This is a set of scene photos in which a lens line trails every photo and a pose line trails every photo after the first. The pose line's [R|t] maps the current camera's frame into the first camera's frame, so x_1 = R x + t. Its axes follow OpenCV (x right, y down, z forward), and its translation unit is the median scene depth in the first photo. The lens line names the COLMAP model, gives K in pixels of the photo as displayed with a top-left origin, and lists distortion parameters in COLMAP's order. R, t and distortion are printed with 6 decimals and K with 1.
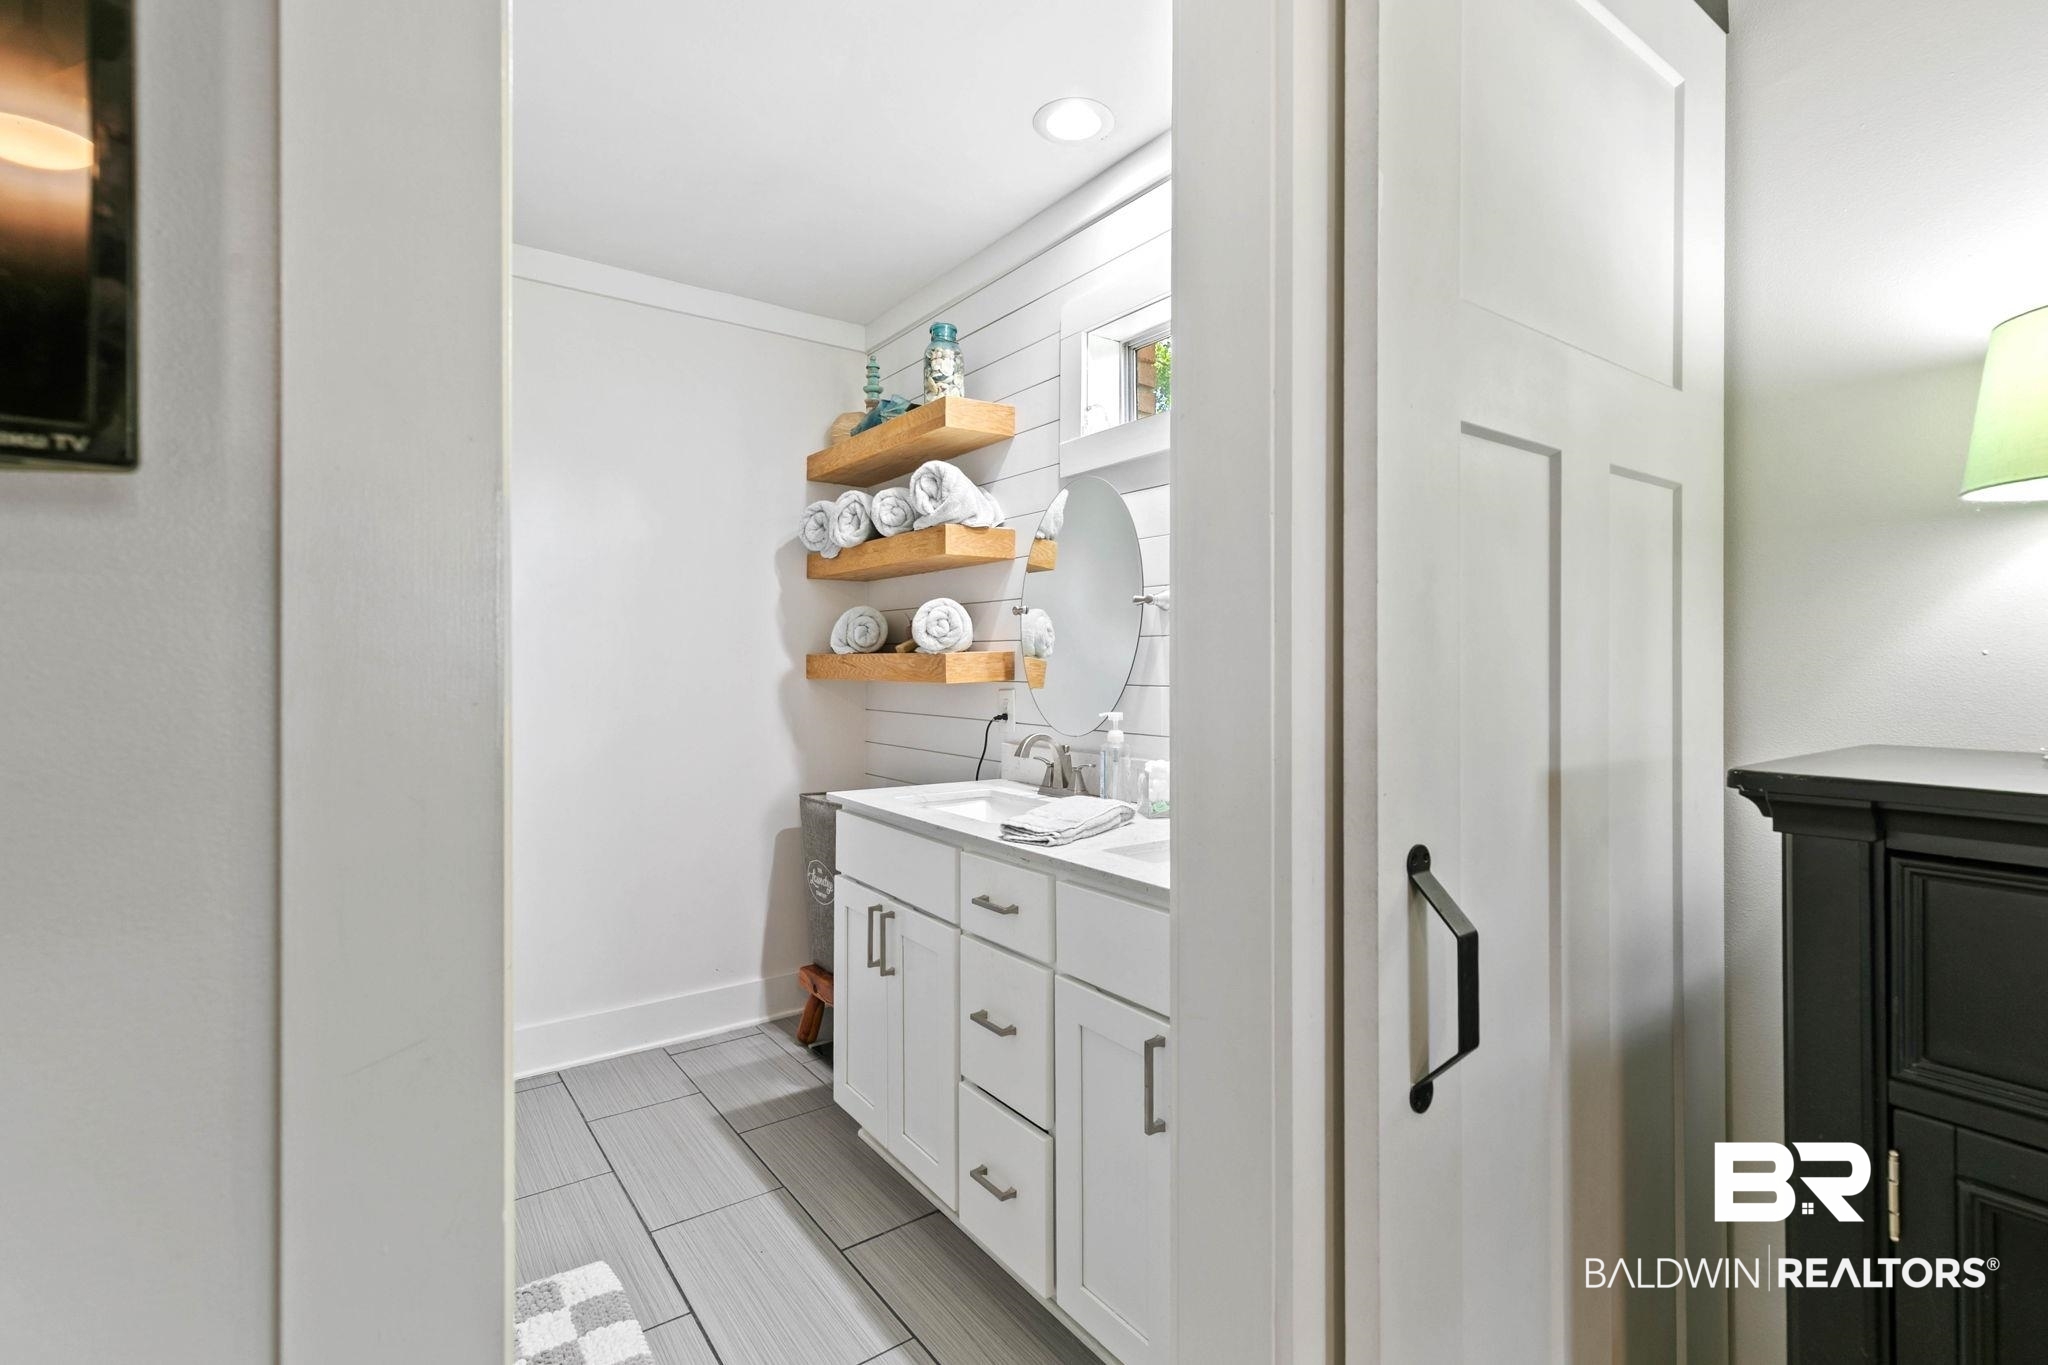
lens RADIAL K [[944.3, 0, 1023.0], [0, 944.3, 674.2], [0, 0, 1]] dist [0.002153, 0.000512]
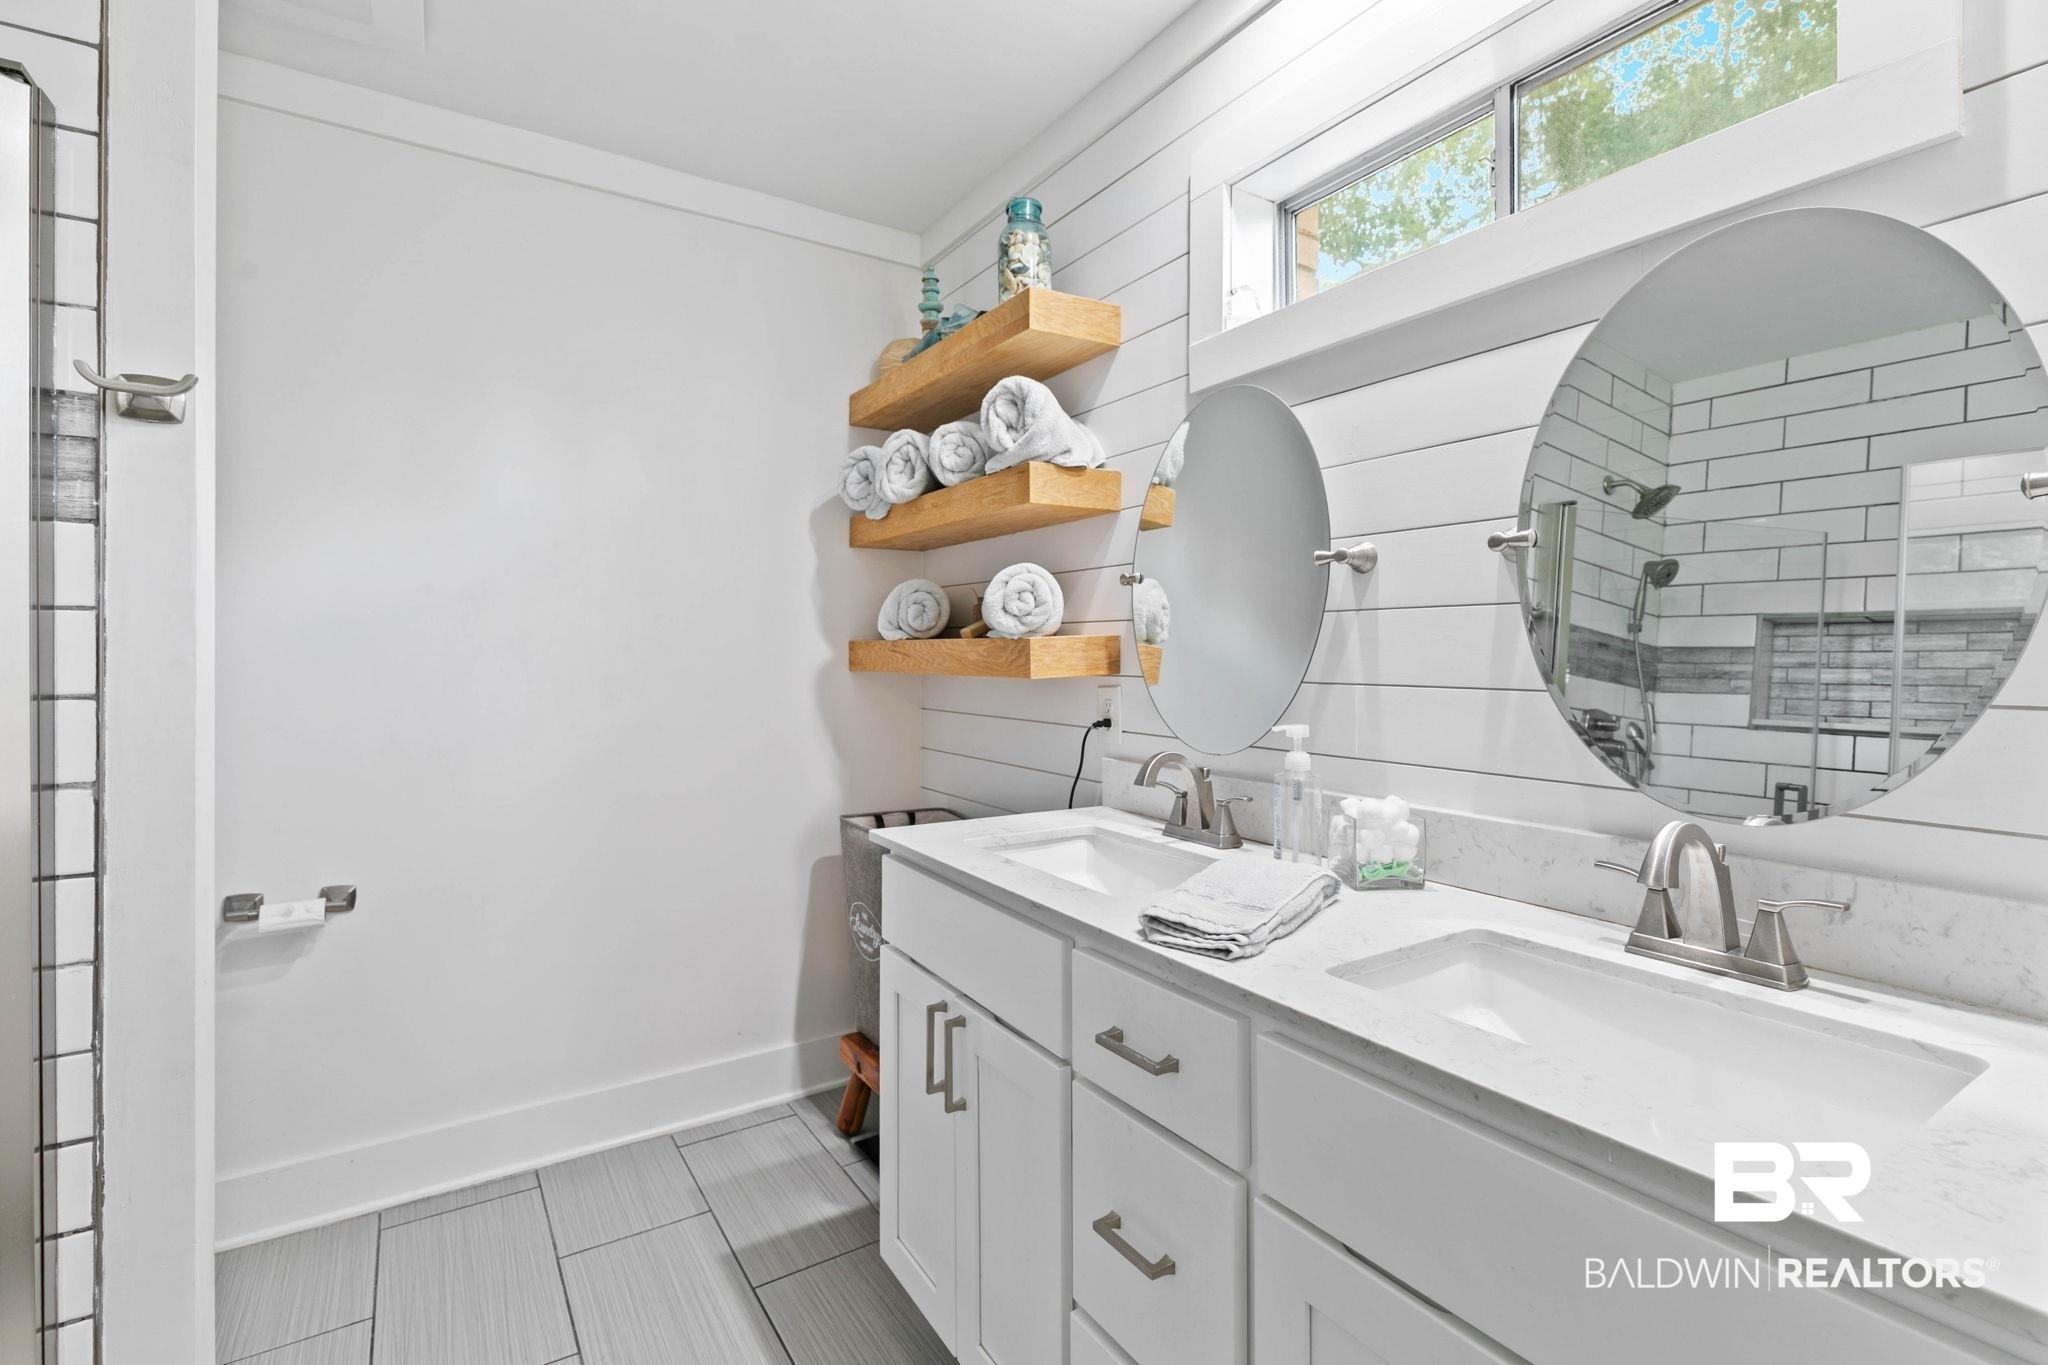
lens RADIAL K [[944.3, 0, 1024.3], [0, 944.3, 667.2], [0, 0, 1]] dist [0.002153, 0.000512]
pose [[0.998372, -0.001313, -0.057027, -0.042493], [0.001610, 0.999985, 0.005164, -0.003039], [0.057020, -0.005248, 0.998359, 0.252870]]
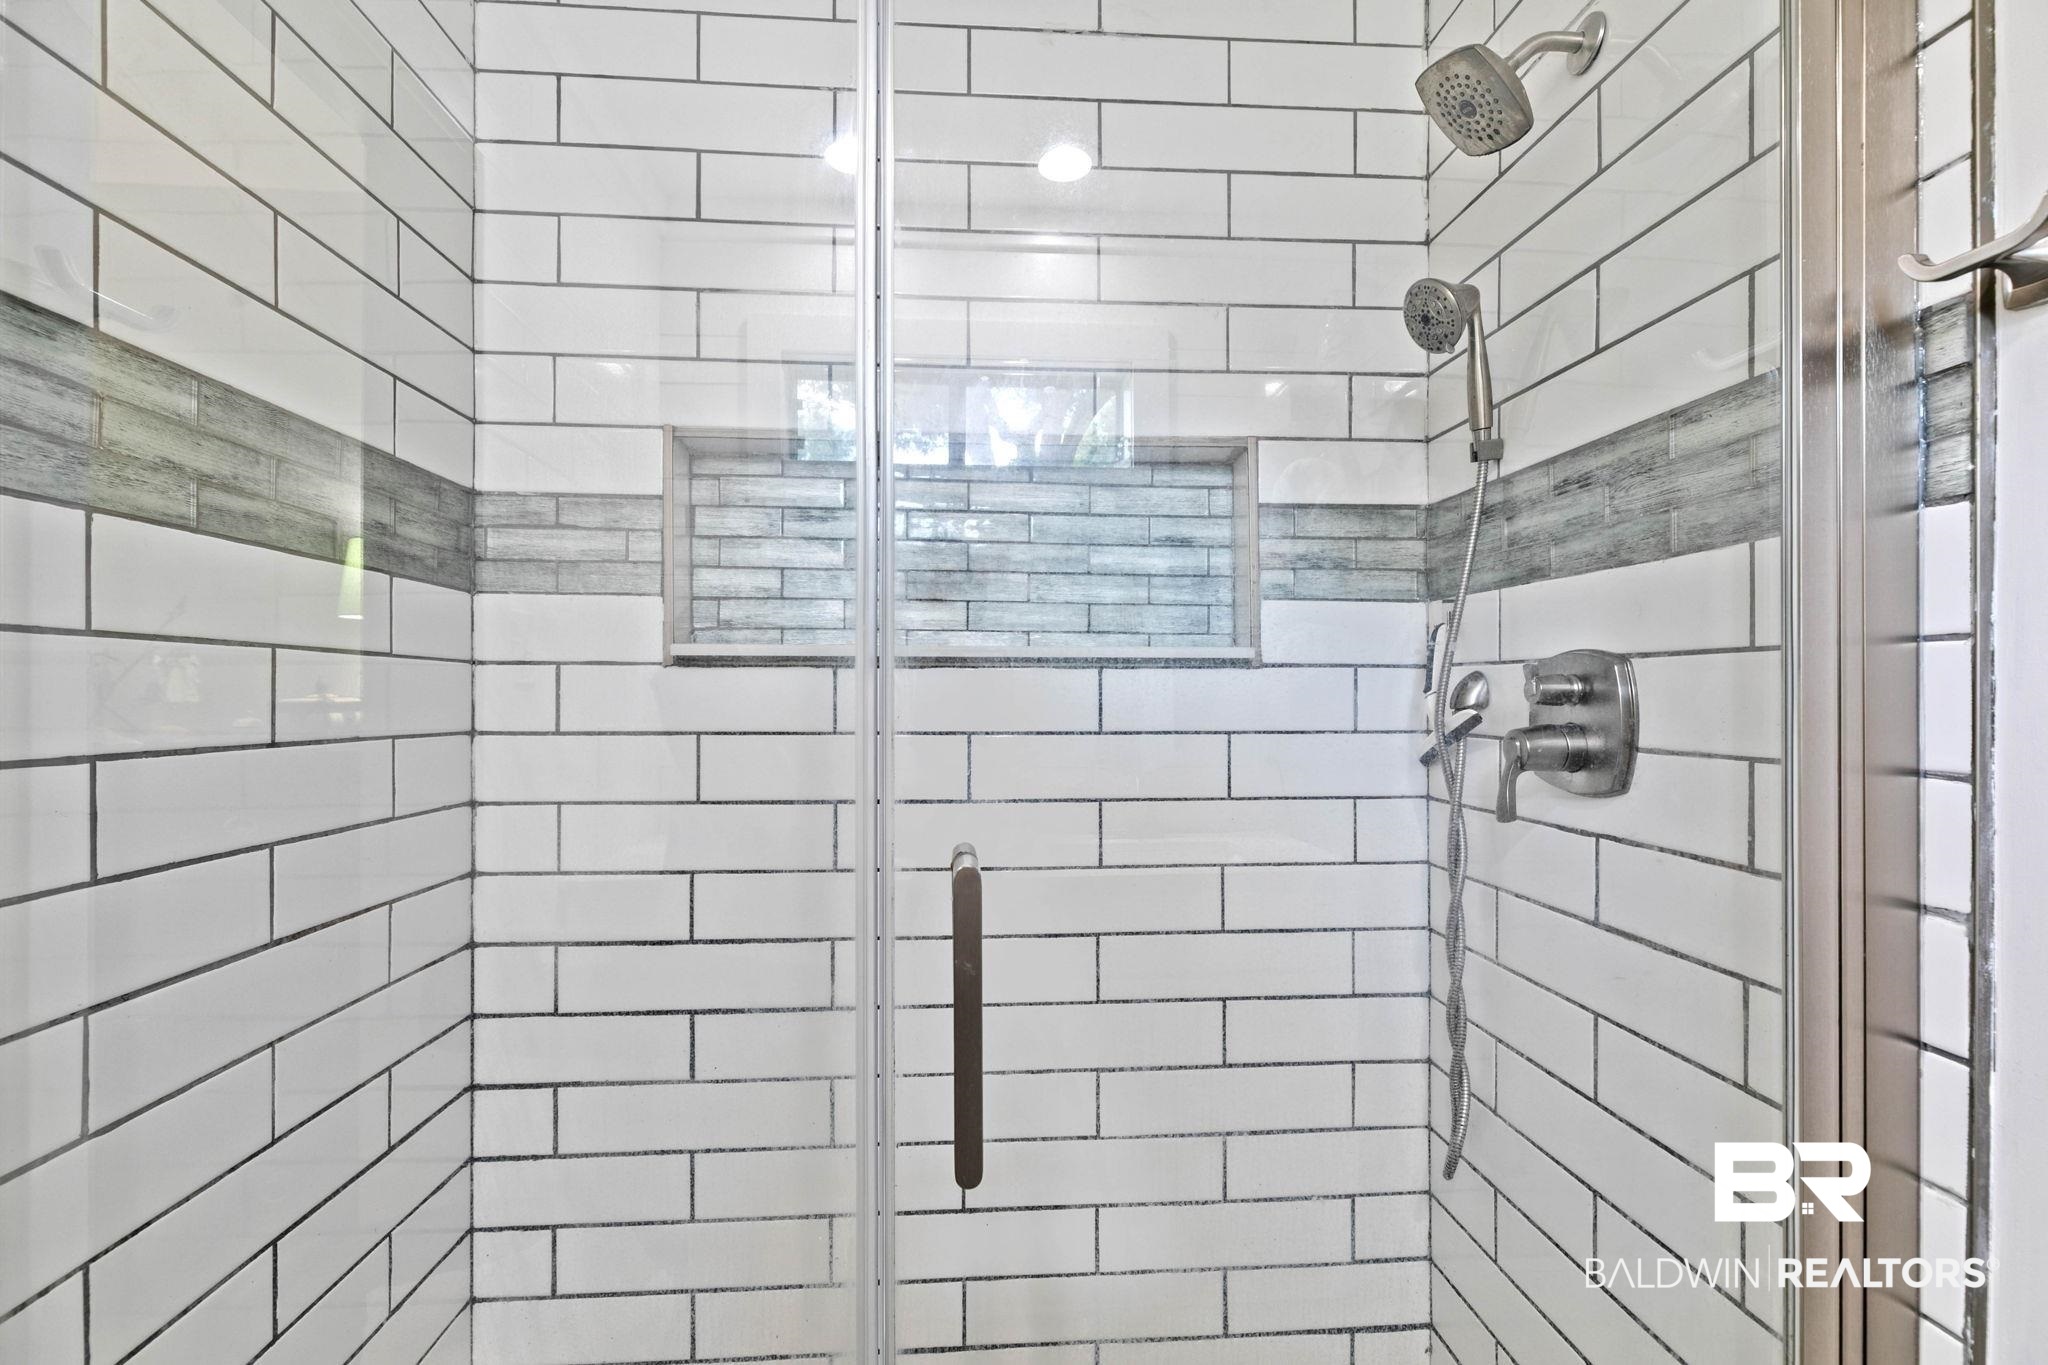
lens RADIAL K [[944.3, 0, 1025.0], [0, 944.3, 691.1], [0, 0, 1]] dist [0.002153, 0.000512]
pose [[-0.530249, 0.000144, -0.847842, -0.131705], [-0.003145, 0.999993, 0.002137, -0.013826], [0.847836, 0.003800, -0.530245, 0.624544]]
